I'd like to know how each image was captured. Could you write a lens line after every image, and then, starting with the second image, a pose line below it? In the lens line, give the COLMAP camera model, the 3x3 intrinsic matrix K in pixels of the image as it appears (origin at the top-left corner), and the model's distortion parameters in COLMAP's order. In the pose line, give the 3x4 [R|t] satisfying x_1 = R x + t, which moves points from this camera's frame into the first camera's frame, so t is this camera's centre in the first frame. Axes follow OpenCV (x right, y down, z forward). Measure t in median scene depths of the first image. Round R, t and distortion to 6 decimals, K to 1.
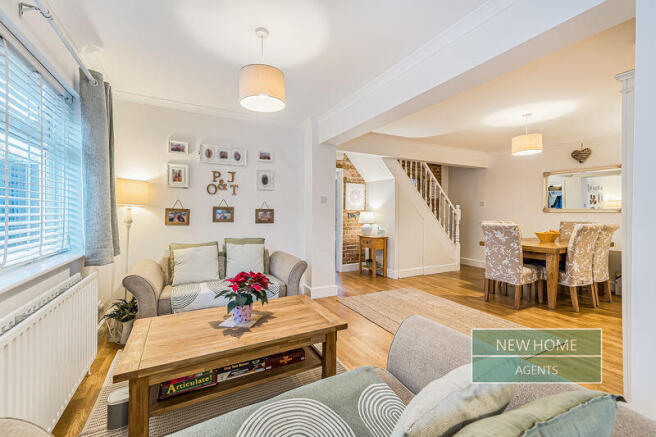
lens RADIAL K [[273.9, 0, 326.9], [0, 273.9, 213.3], [0, 0, 1]] dist [0.001433, 0.000292]
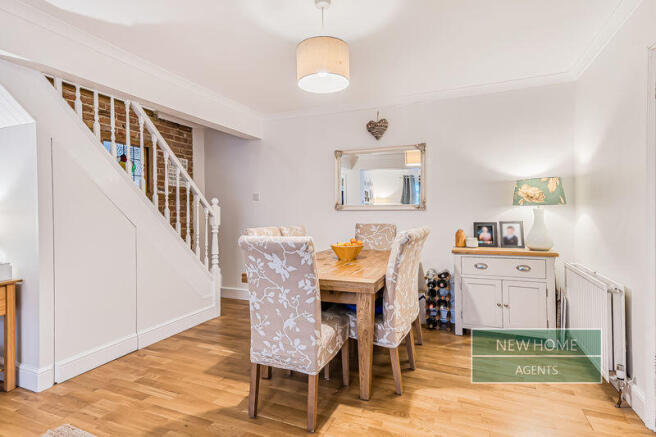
lens RADIAL K [[334.5, 0, 327.4], [0, 334.5, 214.5], [0, 0, 1]] dist [0.092252, 0.000013]
pose [[0.767762, -0.017491, 0.640496, 0.338660], [0.014110, 0.999846, 0.010391, -0.002685], [-0.640579, 0.001060, 0.767891, 0.520643]]
